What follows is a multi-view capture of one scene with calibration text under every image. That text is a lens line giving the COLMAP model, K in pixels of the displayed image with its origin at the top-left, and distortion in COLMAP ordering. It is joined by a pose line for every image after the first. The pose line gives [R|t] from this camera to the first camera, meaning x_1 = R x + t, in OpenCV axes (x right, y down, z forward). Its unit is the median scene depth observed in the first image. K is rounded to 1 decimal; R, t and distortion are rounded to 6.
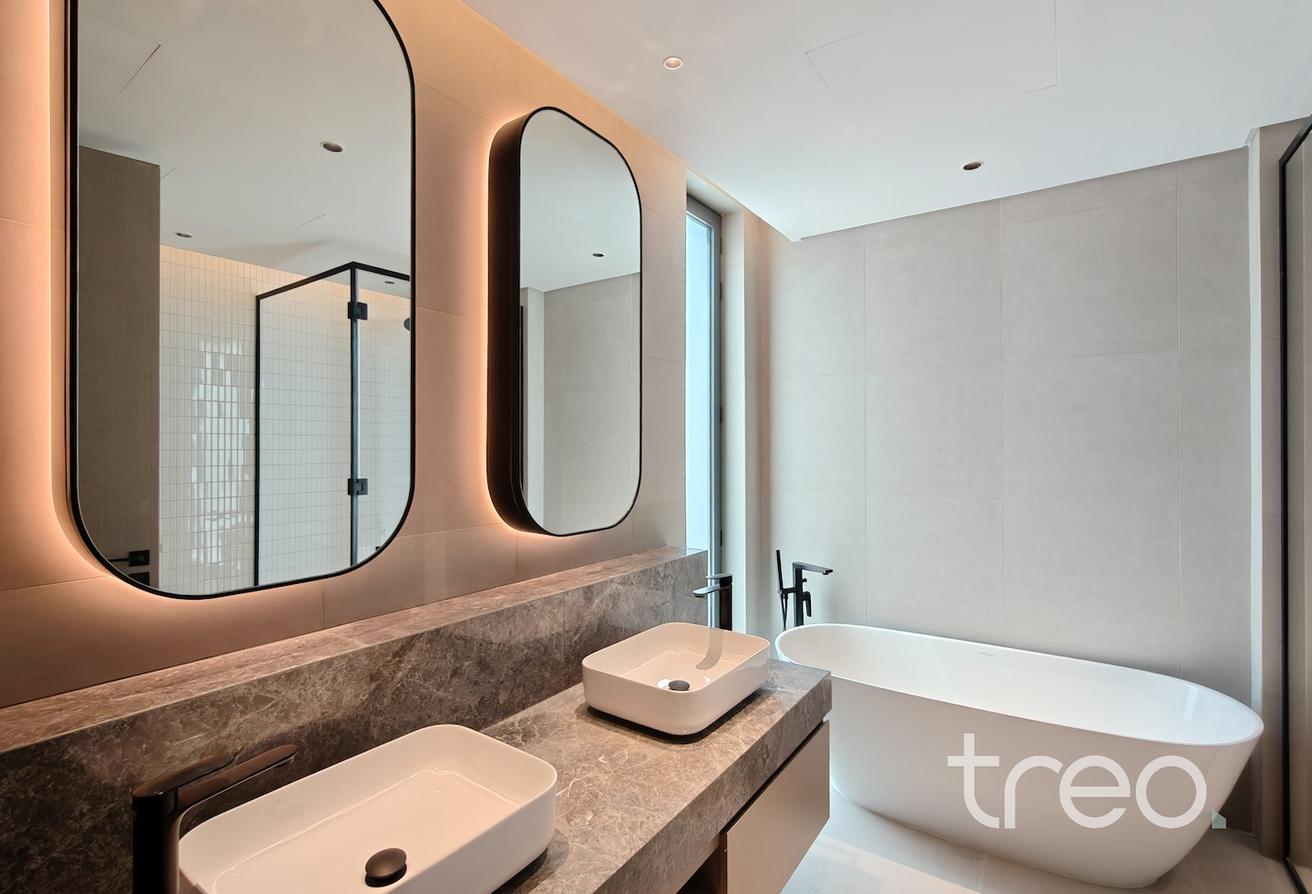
lens RADIAL K [[606.7, 0, 654.4], [0, 606.7, 439.8], [0, 0, 1]] dist [-0.001215, 0.000364]
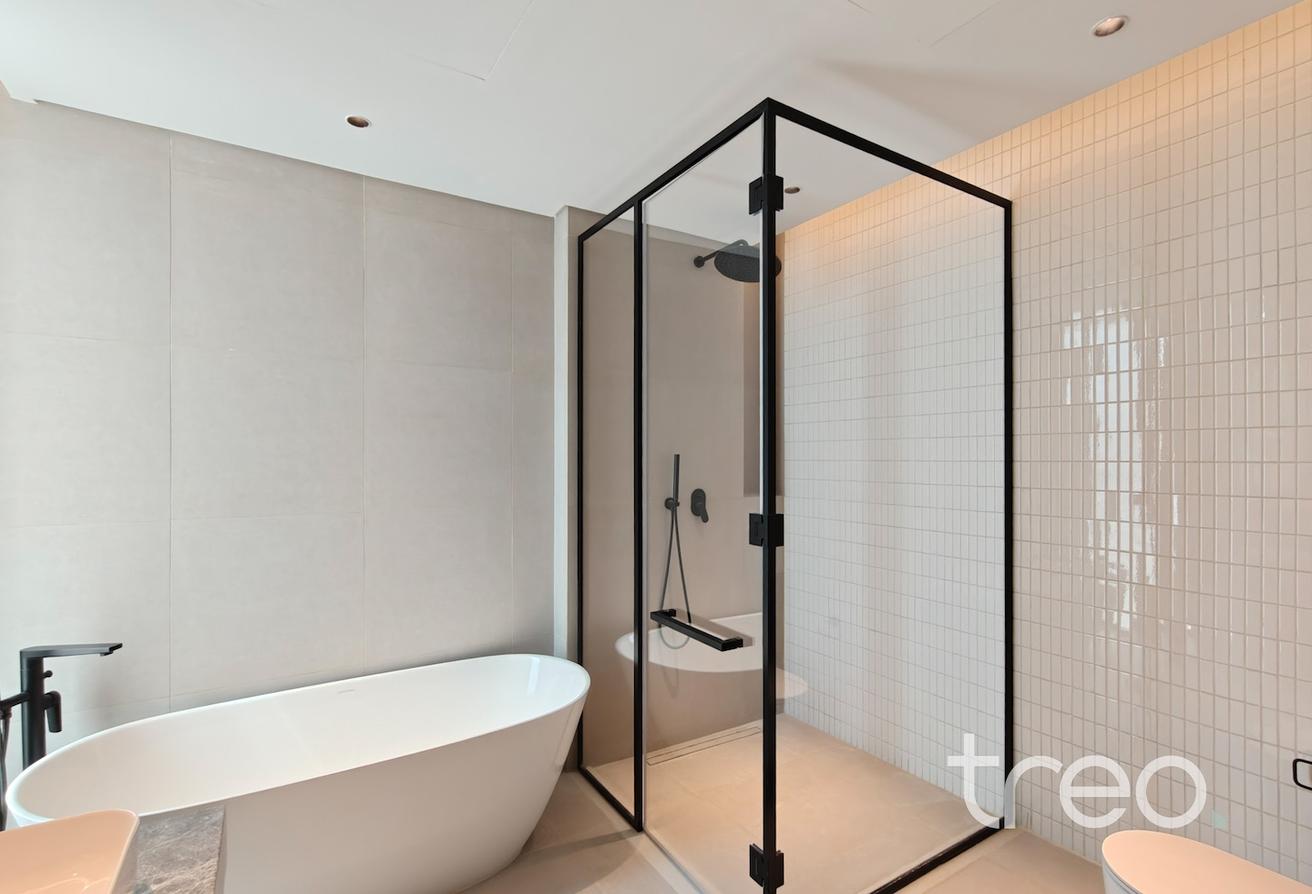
lens RADIAL K [[613.5, 0, 656.0], [0, 613.5, 447.0], [0, 0, 1]] dist [0.002053, -0.000197]
pose [[0.378399, 0.020667, 0.925412, -0.096053], [-0.014983, 0.999756, -0.016201, 0.010917], [-0.925521, -0.007735, 0.378617, 0.246883]]
